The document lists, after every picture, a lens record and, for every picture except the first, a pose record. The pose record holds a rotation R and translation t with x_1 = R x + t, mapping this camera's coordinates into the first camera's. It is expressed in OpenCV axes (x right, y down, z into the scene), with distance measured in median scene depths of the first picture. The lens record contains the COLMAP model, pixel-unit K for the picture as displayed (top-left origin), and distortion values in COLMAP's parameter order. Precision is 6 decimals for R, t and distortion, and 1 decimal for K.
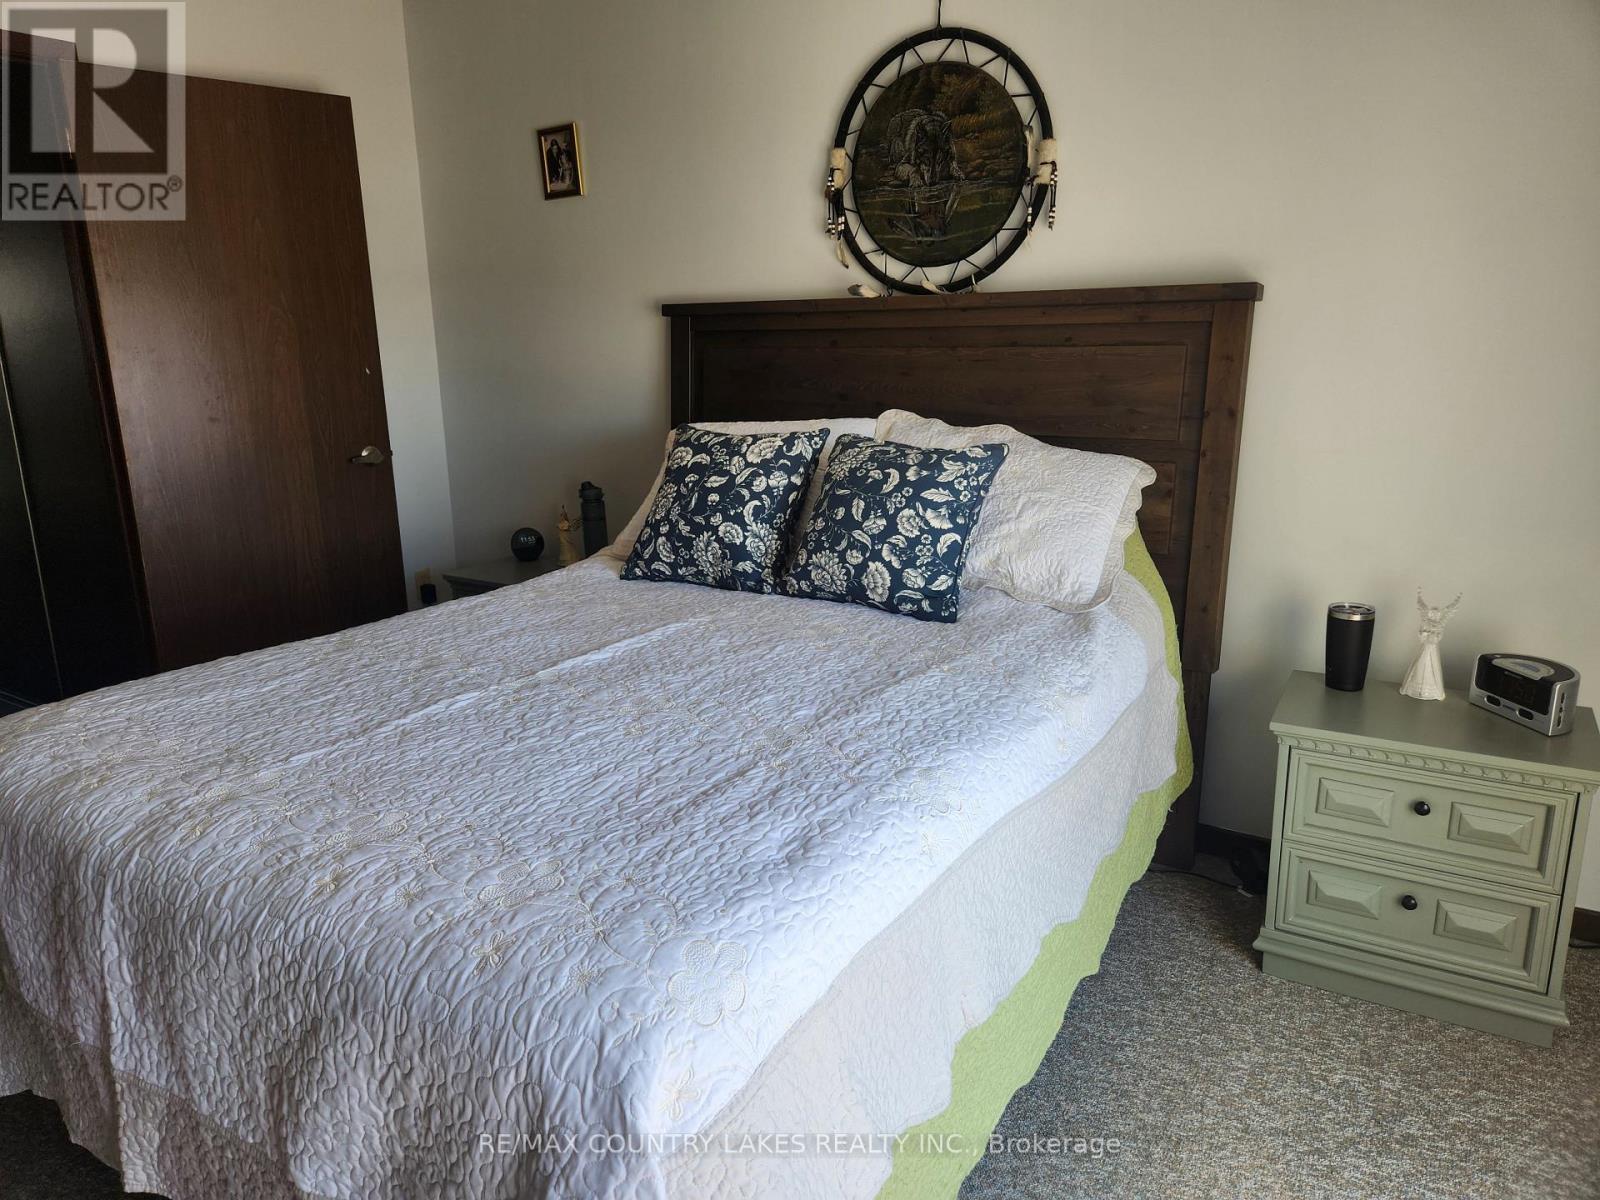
lens RADIAL K [[1185.2, 0, 800.0], [0, 1185.2, 606.4], [0, 0, 1]] dist [0.037062, -0.002902]
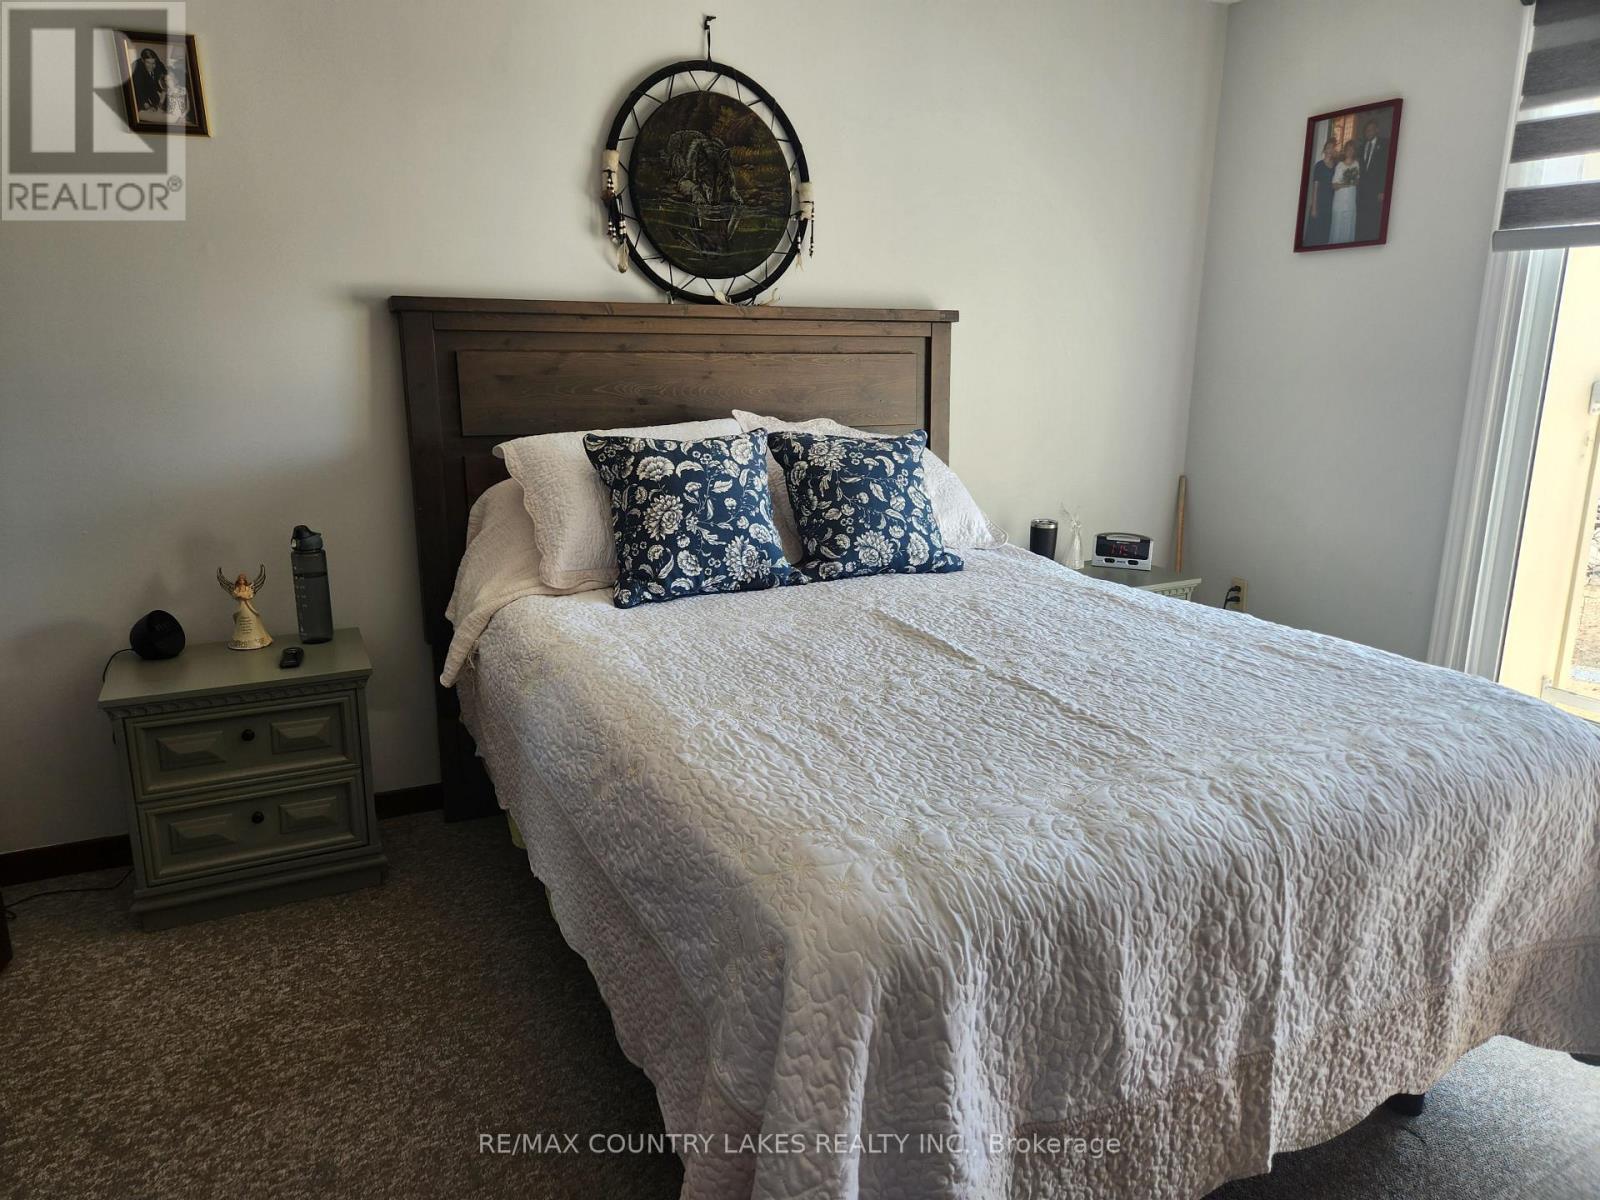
lens RADIAL K [[1160.0, 0, 800.1], [0, 1160.0, 637.1], [0, 0, 1]] dist [0.007066, -0.000908]
pose [[0.441971, -0.203662, 0.873604, -0.902475], [0.187798, 0.973311, 0.131896, -0.096928], [-0.877151, 0.105767, 0.468423, 0.494157]]
